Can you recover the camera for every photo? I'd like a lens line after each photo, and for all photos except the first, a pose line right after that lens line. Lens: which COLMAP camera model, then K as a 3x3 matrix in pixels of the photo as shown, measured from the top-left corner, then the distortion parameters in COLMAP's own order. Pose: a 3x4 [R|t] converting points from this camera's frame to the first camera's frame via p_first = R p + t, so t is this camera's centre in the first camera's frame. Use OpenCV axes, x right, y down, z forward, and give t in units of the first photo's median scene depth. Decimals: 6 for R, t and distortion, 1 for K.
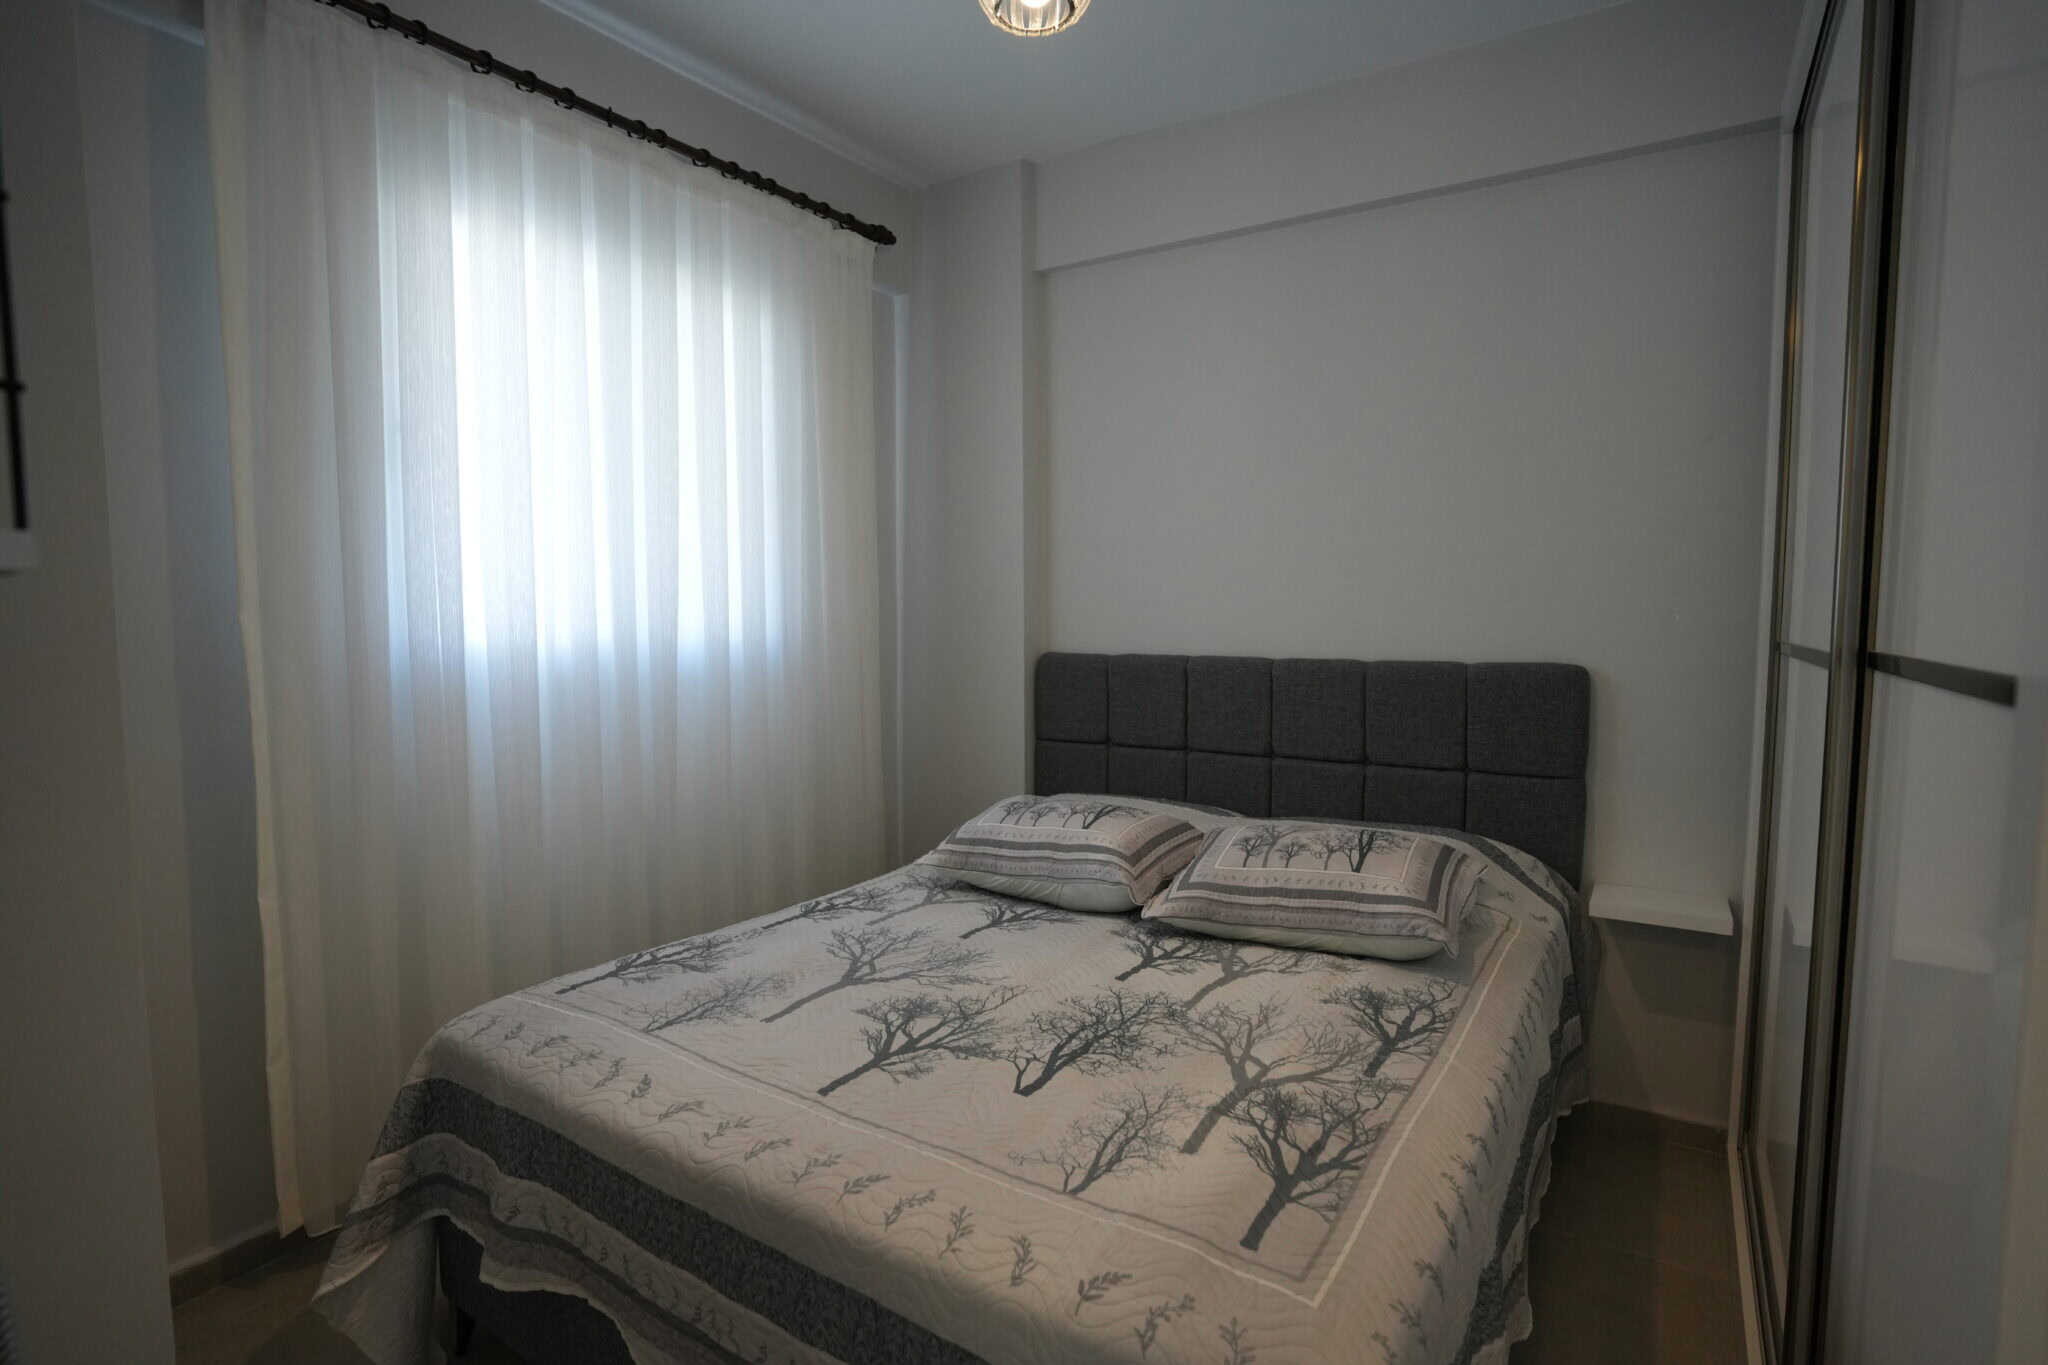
lens RADIAL K [[1005.5, 0, 1026.0], [0, 1005.5, 679.1], [0, 0, 1]] dist [-0.078295, 0.036954]
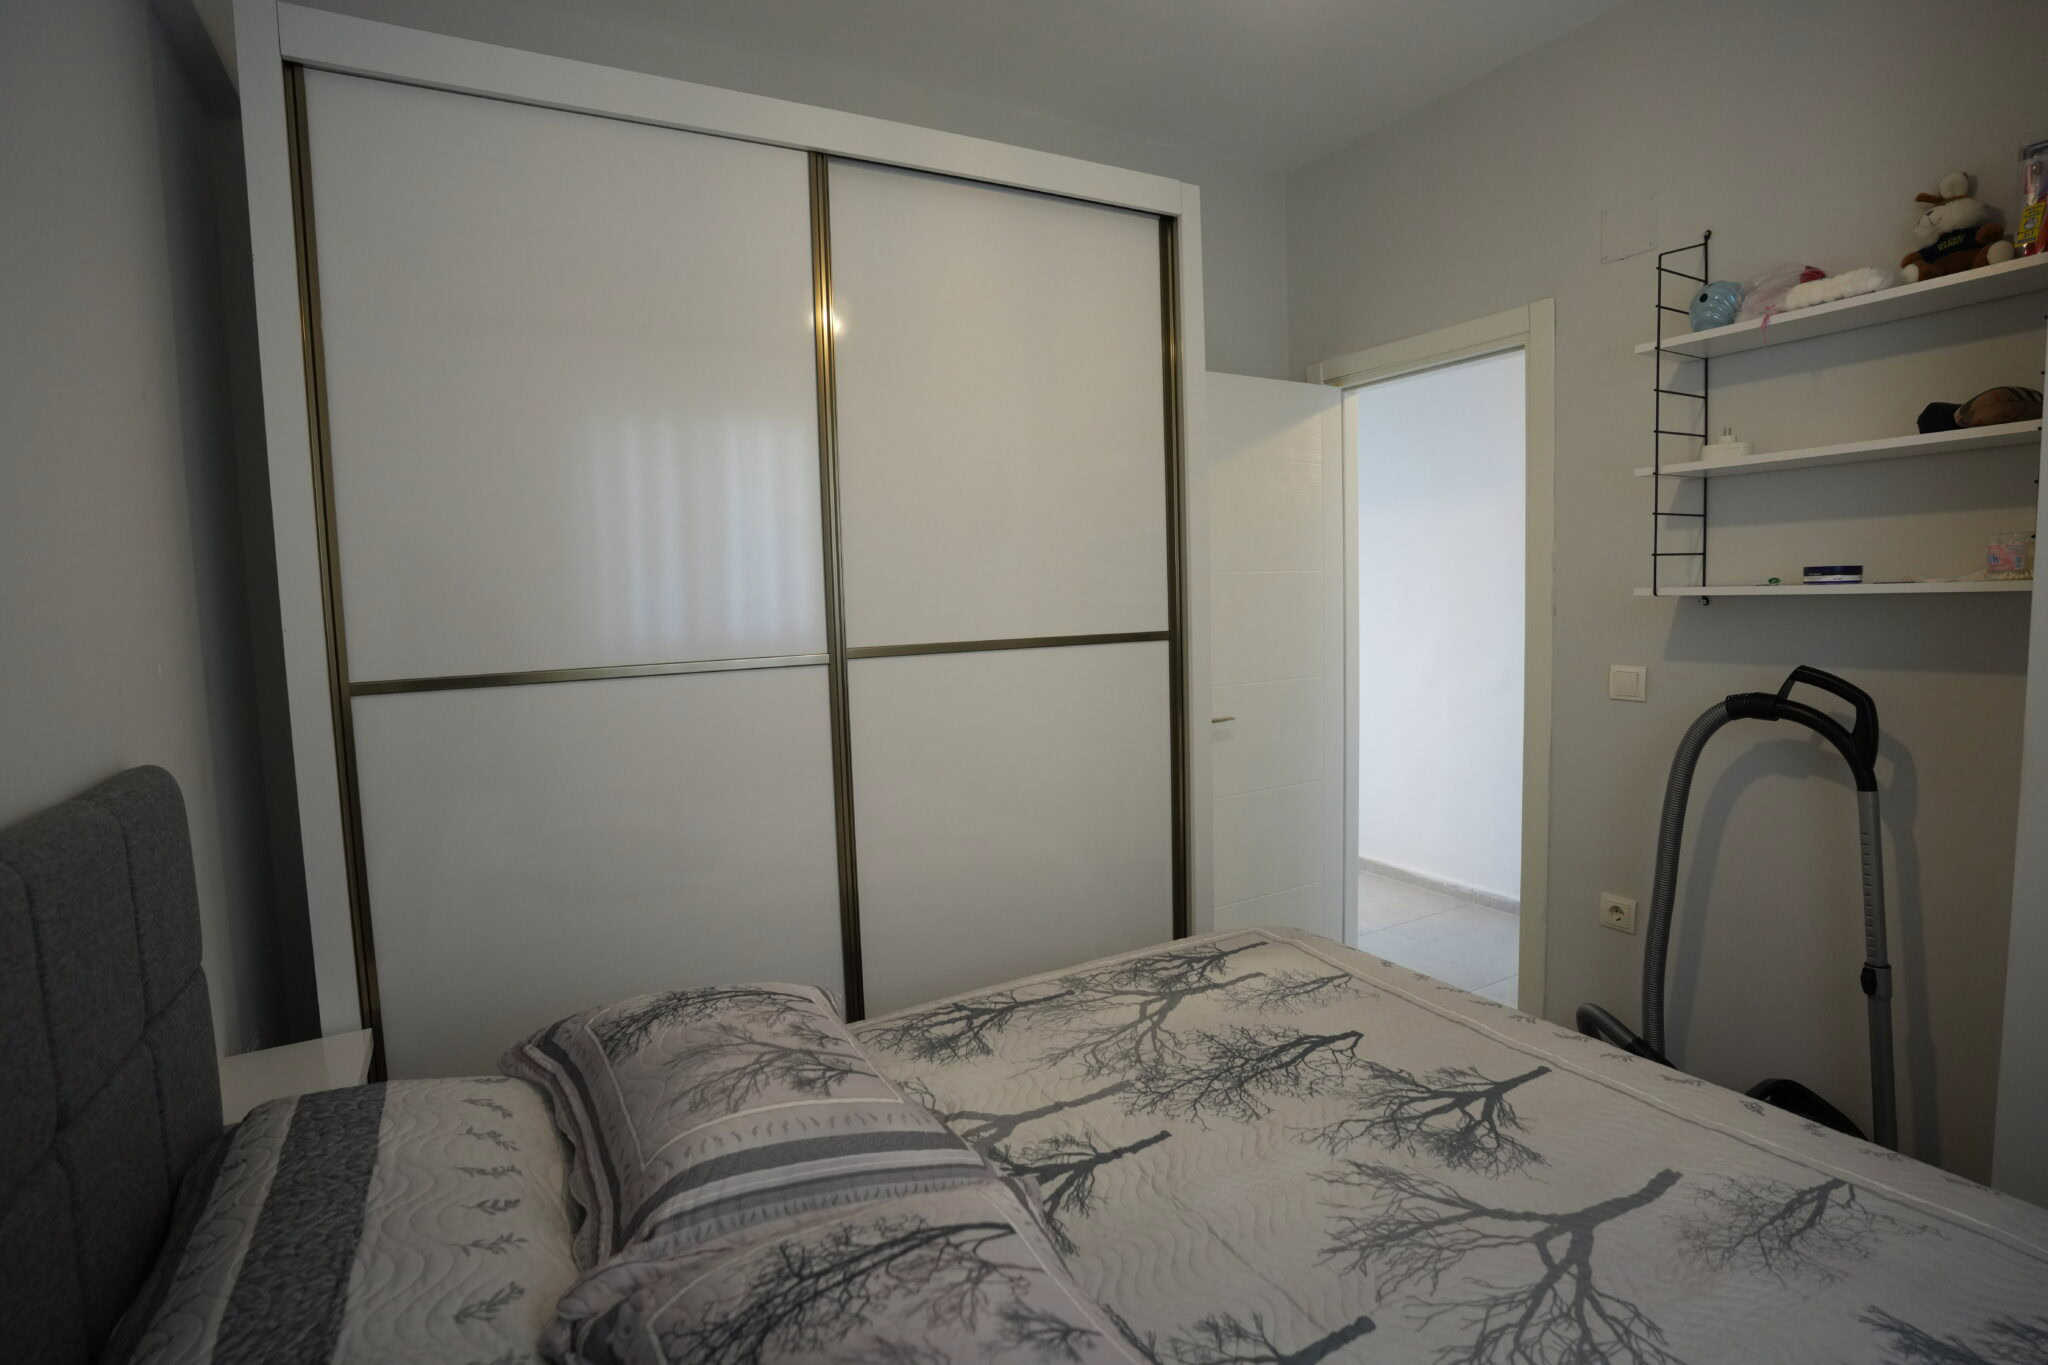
lens RADIAL K [[1005.5, 0, 1026.0], [0, 1005.5, 679.1], [0, 0, 1]] dist [-0.078295, 0.036954]
pose [[-0.885719, -0.018312, 0.463860, -0.172232], [0.055460, 0.987891, 0.144898, -0.167809], [-0.460897, 0.154065, -0.873978, 1.910671]]
